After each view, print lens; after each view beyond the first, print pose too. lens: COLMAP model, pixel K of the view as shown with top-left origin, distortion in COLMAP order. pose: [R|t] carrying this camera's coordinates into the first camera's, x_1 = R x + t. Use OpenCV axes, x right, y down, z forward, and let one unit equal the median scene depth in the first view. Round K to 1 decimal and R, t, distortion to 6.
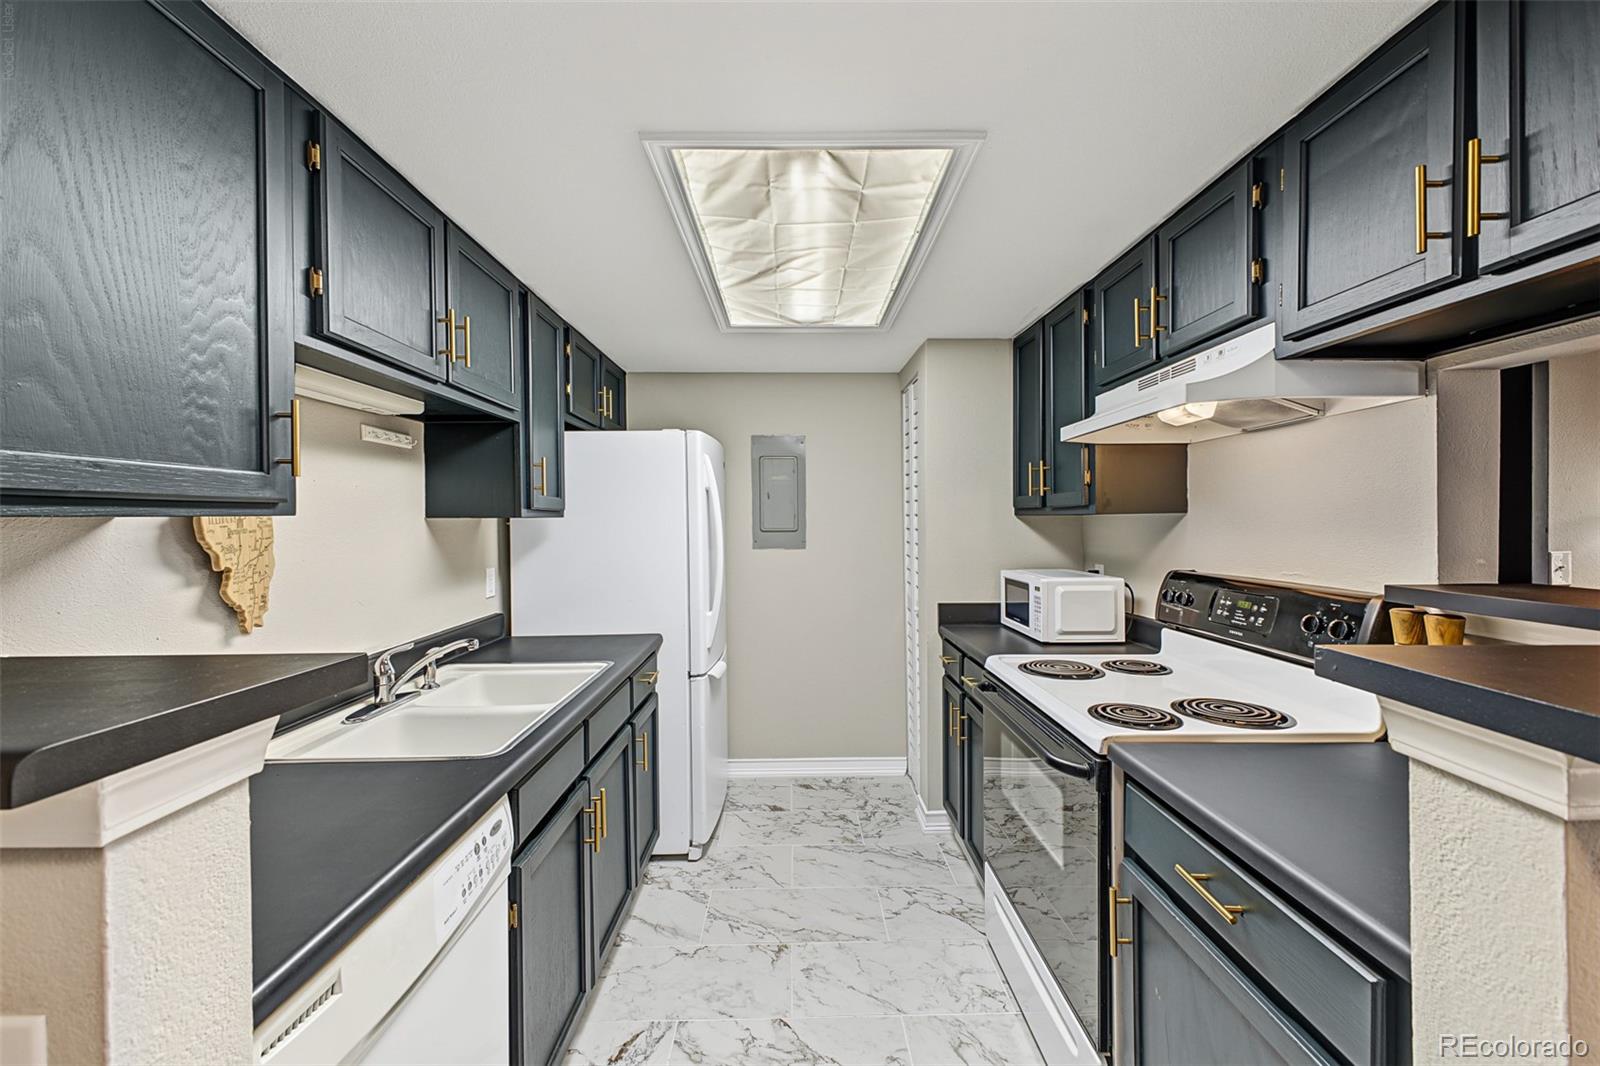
lens RADIAL K [[635.3, 0, 800.6], [0, 635.3, 522.1], [0, 0, 1]] dist [0.009402, -0.002626]
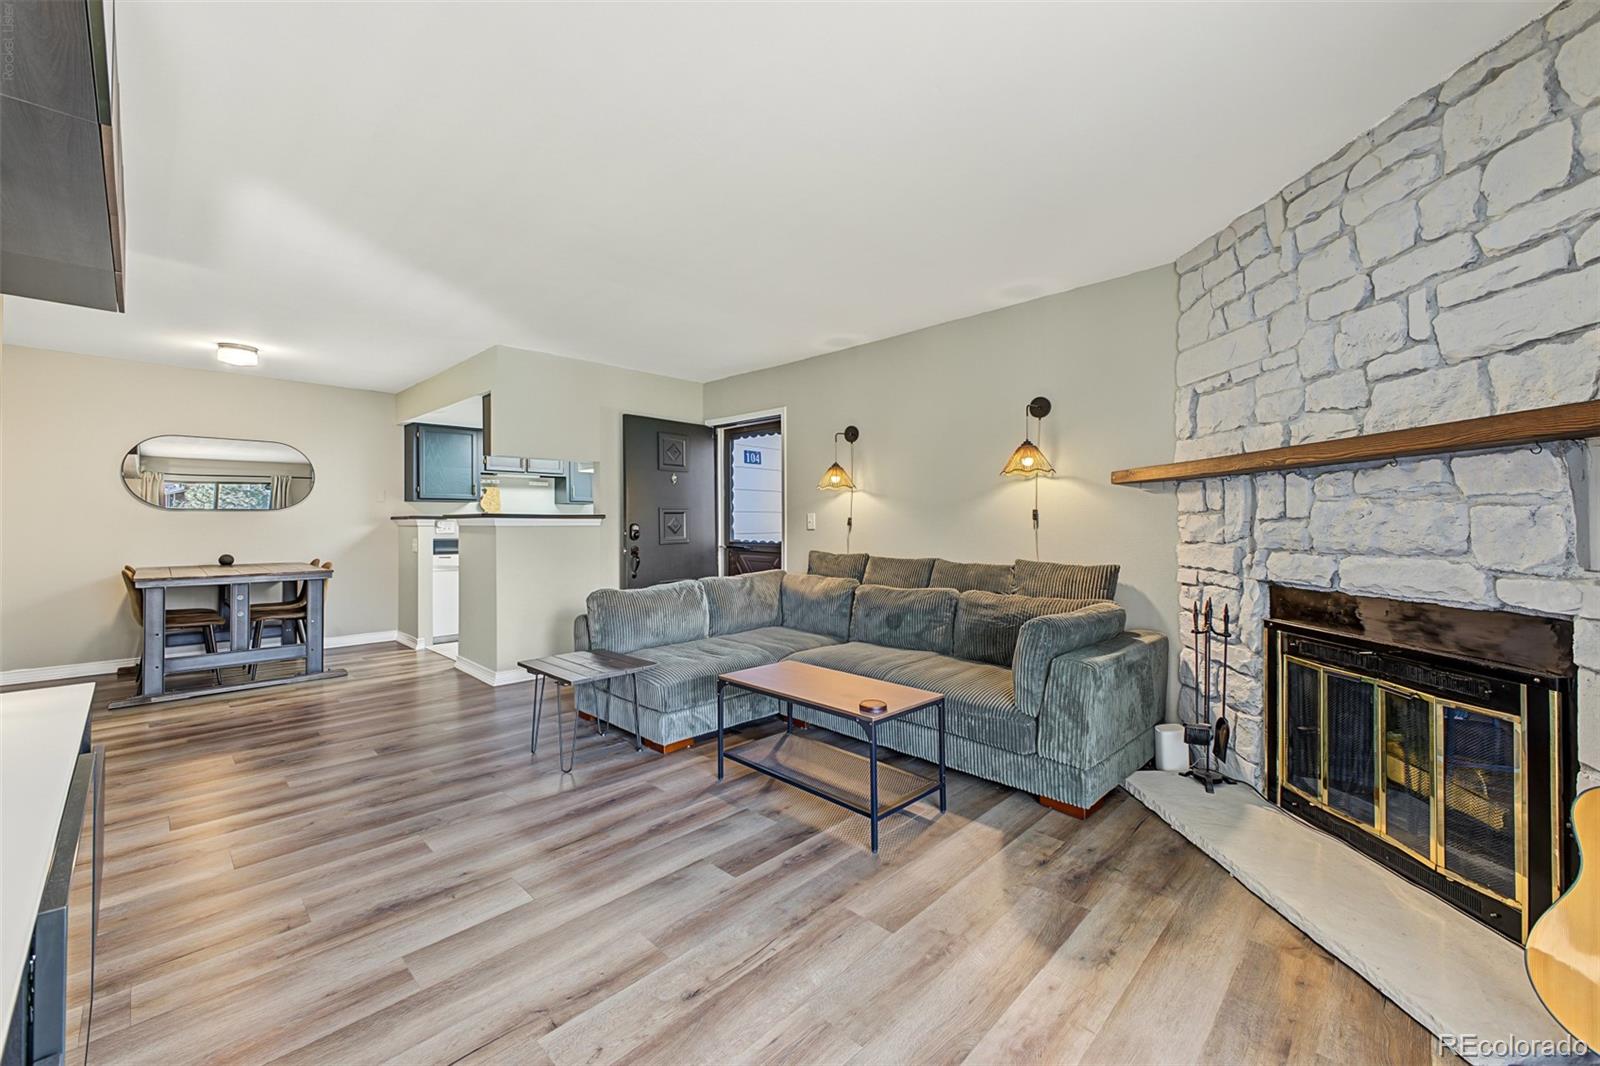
lens RADIAL K [[635.3, 0, 798.9], [0, 635.3, 515.9], [0, 0, 1]] dist [0.009402, -0.002626]
pose [[0.708109, 0.000018, -0.706103, 3.641395], [-0.005761, 0.999967, -0.005752, 0.091421], [0.706079, 0.008141, 0.708086, -0.725420]]
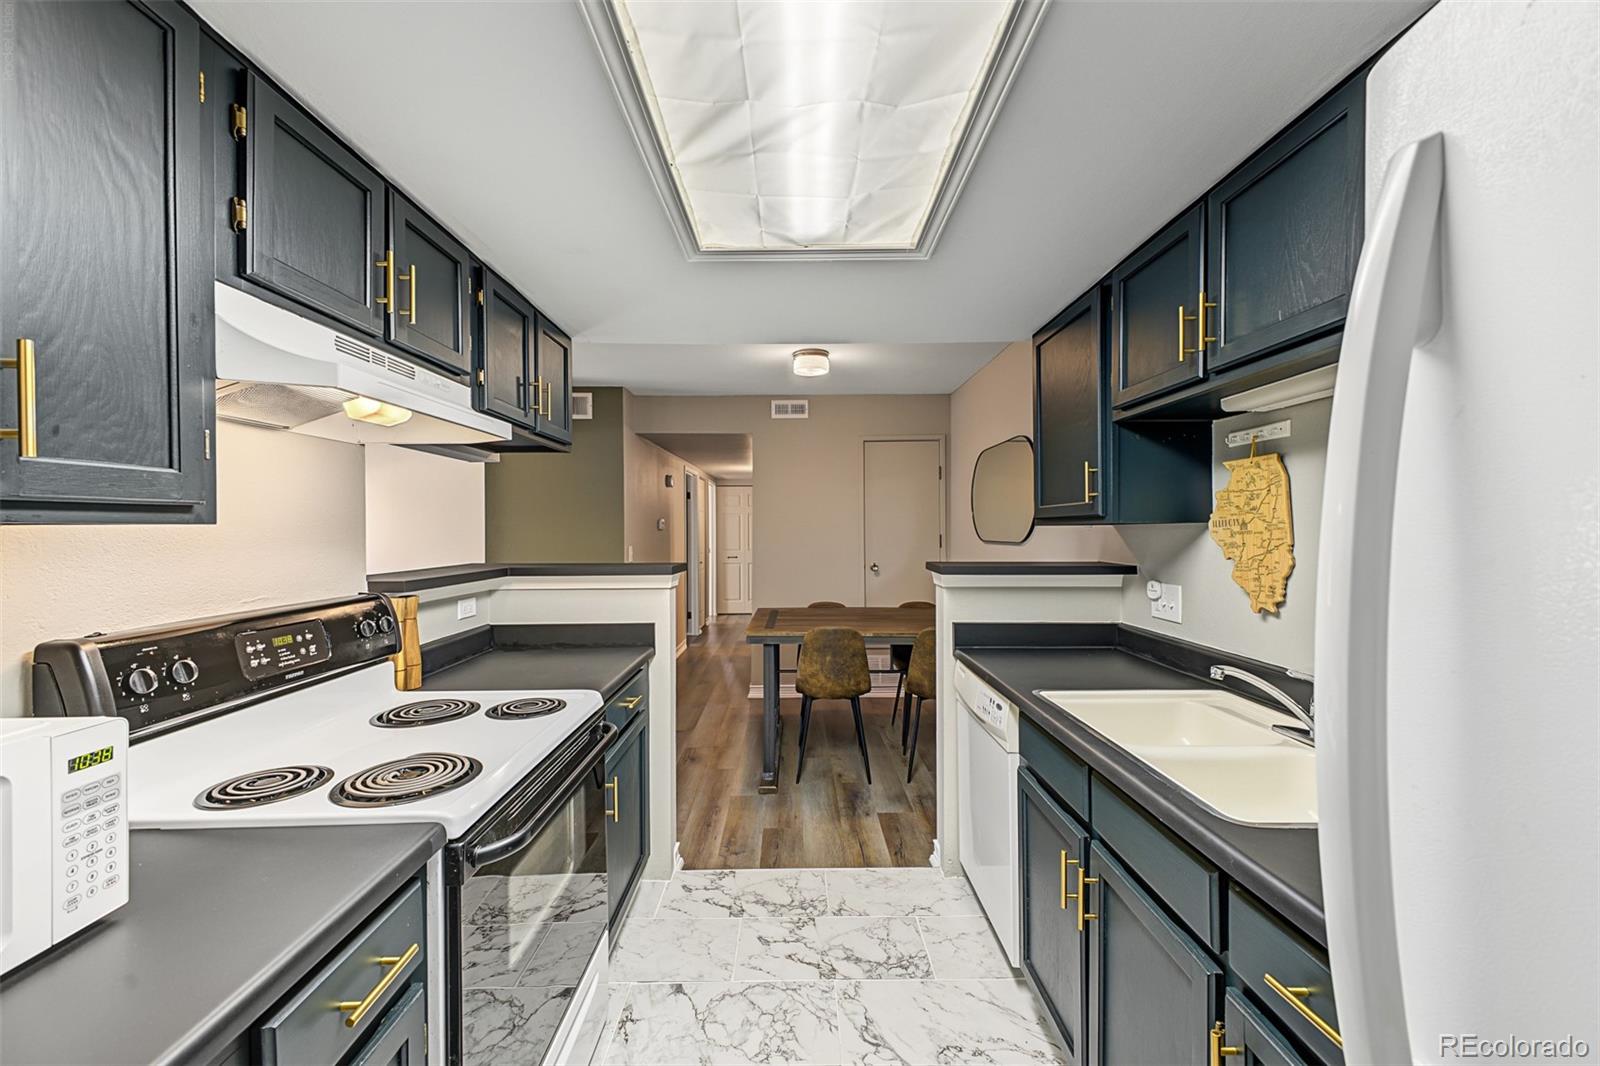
lens RADIAL K [[635.3, 0, 794.5], [0, 635.3, 527.0], [0, 0, 1]] dist [0.009402, -0.002626]
pose [[-0.999817, 0.012844, 0.014166, 0.027169], [0.012918, 0.999903, 0.005166, -0.011706], [-0.014098, 0.005348, -0.999886, 1.821020]]
